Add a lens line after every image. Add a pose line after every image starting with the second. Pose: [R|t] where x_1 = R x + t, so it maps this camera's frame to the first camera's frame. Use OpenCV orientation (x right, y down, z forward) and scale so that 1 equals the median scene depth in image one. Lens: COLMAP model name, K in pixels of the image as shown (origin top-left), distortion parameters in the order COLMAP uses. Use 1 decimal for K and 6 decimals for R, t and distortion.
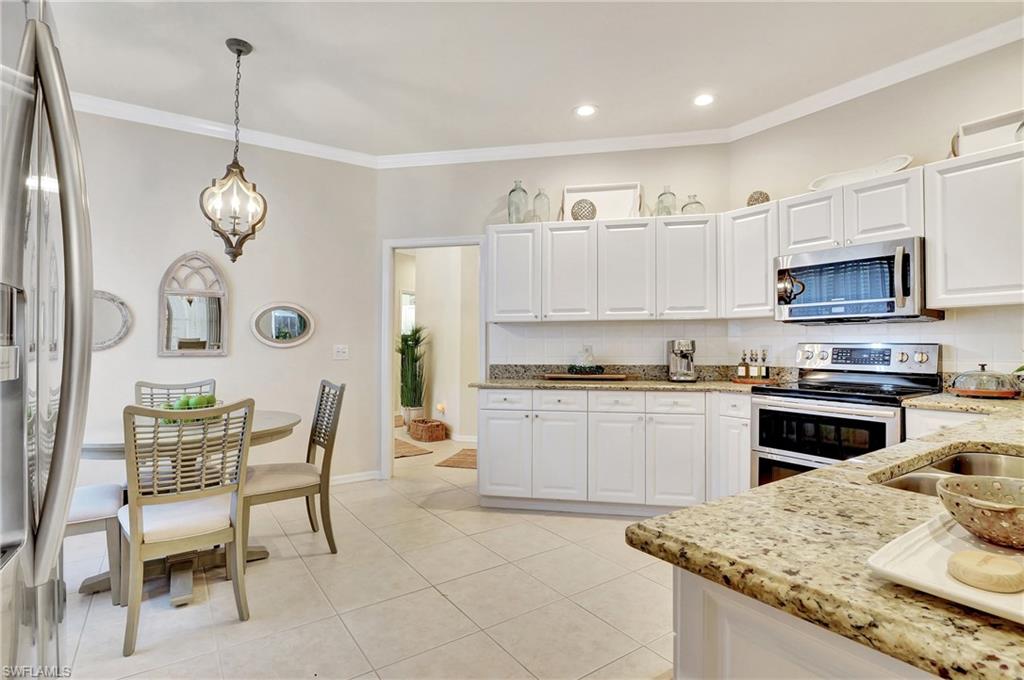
lens RADIAL K [[502.3, 0, 516.4], [0, 502.3, 341.5], [0, 0, 1]] dist [-0.006094, -0.002923]
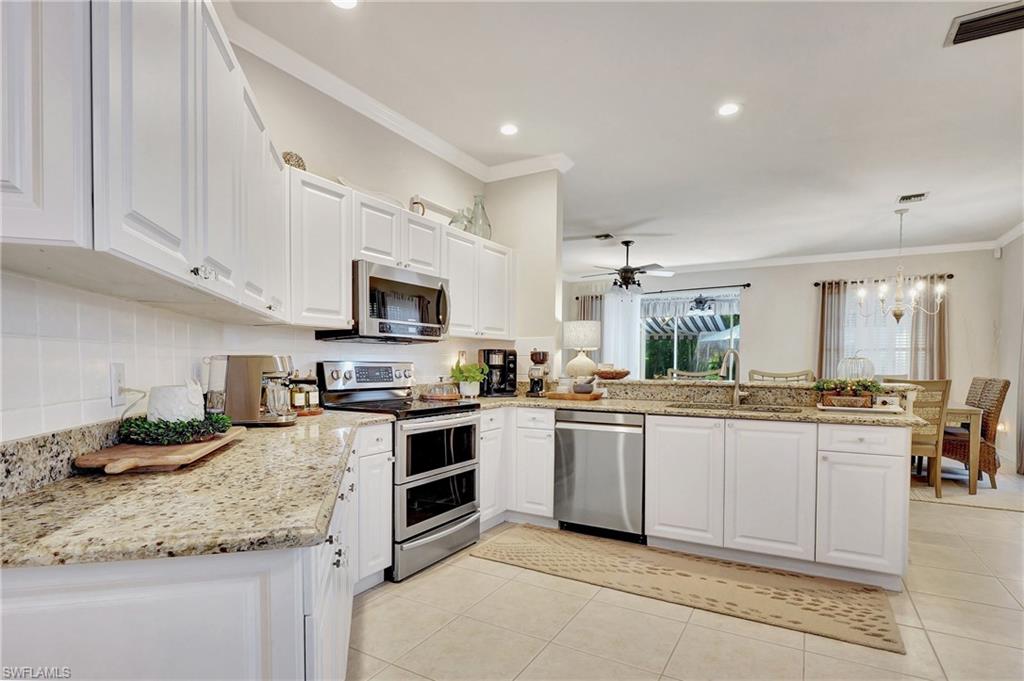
lens RADIAL K [[502.3, 0, 520.6], [0, 502.3, 390.7], [0, 0, 1]] dist [-0.006094, -0.002923]
pose [[-0.432274, -0.050627, 0.900320, -0.341134], [-0.008170, 0.998602, 0.052231, 0.005711], [-0.901705, 0.015222, -0.432083, 1.020505]]
